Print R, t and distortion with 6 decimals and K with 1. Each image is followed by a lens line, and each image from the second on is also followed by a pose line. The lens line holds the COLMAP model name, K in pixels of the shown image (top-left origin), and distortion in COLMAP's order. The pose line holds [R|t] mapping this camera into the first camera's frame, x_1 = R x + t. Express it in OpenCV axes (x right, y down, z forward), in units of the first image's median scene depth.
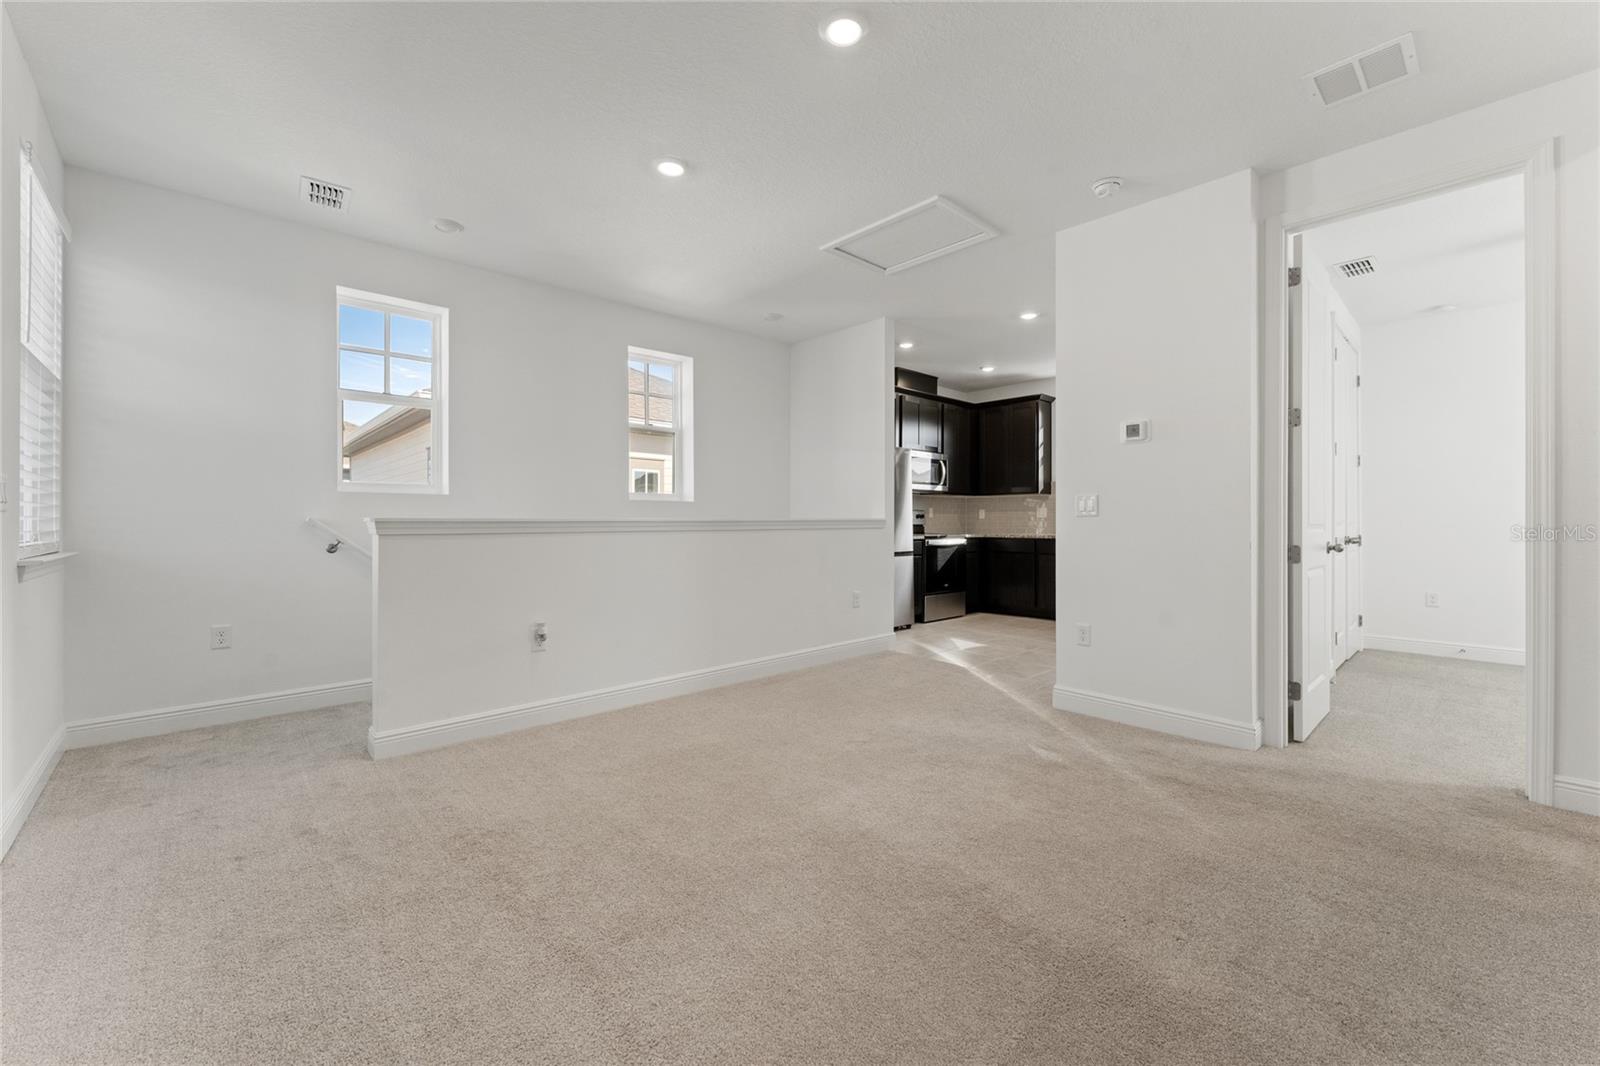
lens RADIAL K [[644.1, 0, 796.0], [0, 644.1, 527.1], [0, 0, 1]] dist [-0.000670, -0.000038]
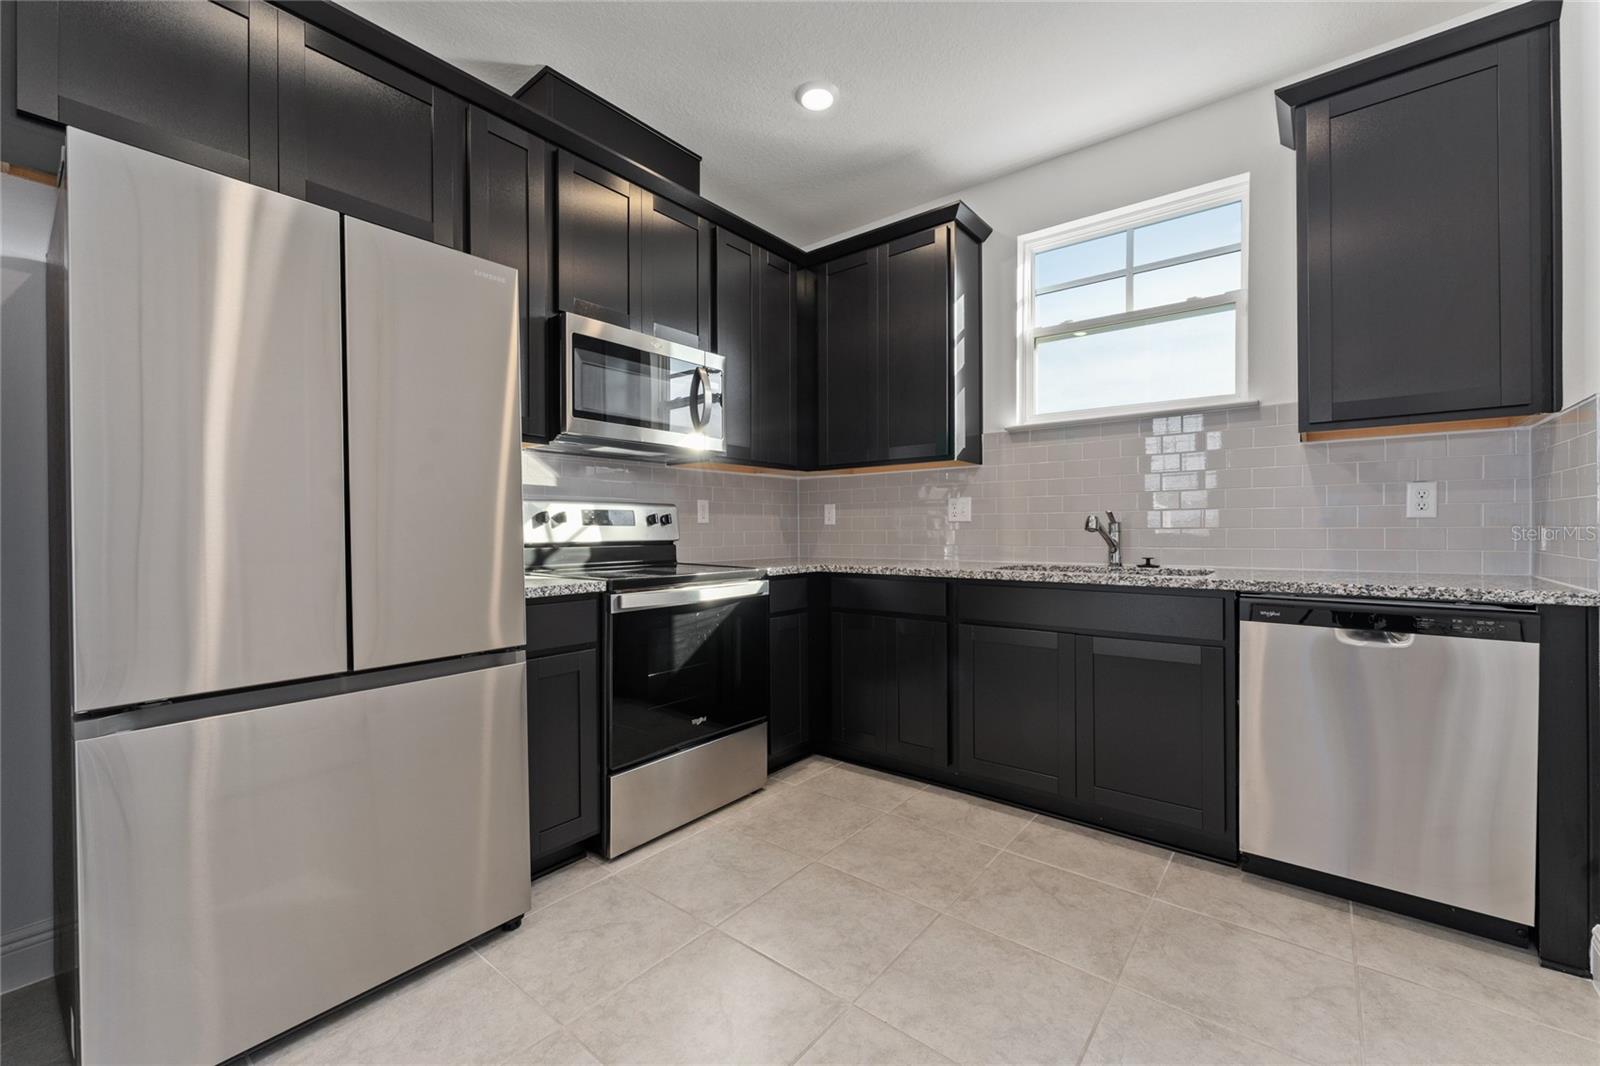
lens RADIAL K [[646.4, 0, 800.0], [0, 646.4, 533.0], [0, 0, 1]] dist [0.001183, 0.000081]
pose [[0.989924, -0.007393, 0.141409, 0.225019], [0.007698, 0.999969, -0.001612, -0.007375], [-0.141393, 0.002685, 0.989950, 0.616677]]
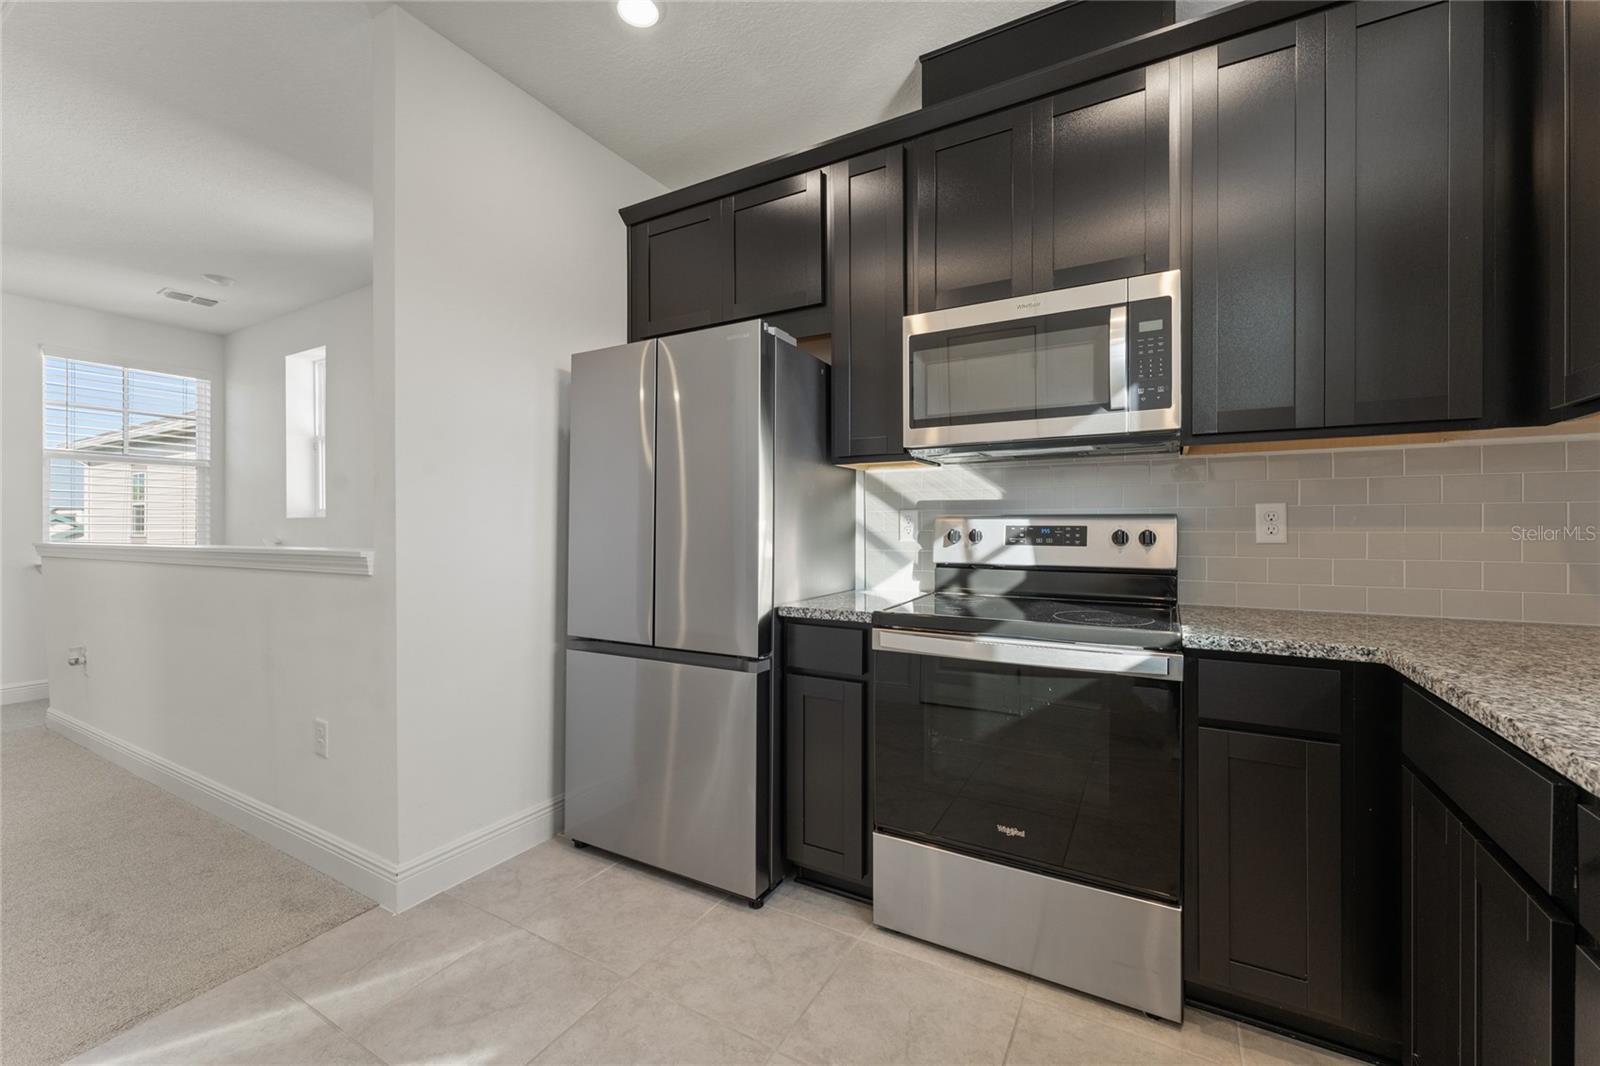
lens RADIAL K [[644.1, 0, 796.0], [0, 644.1, 527.1], [0, 0, 1]] dist [-0.000670, -0.000038]
pose [[0.297061, 0.001014, -0.954858, 0.410815], [-0.005970, 0.999982, -0.000795, -0.020223], [0.954840, 0.005937, 0.297061, 0.802074]]
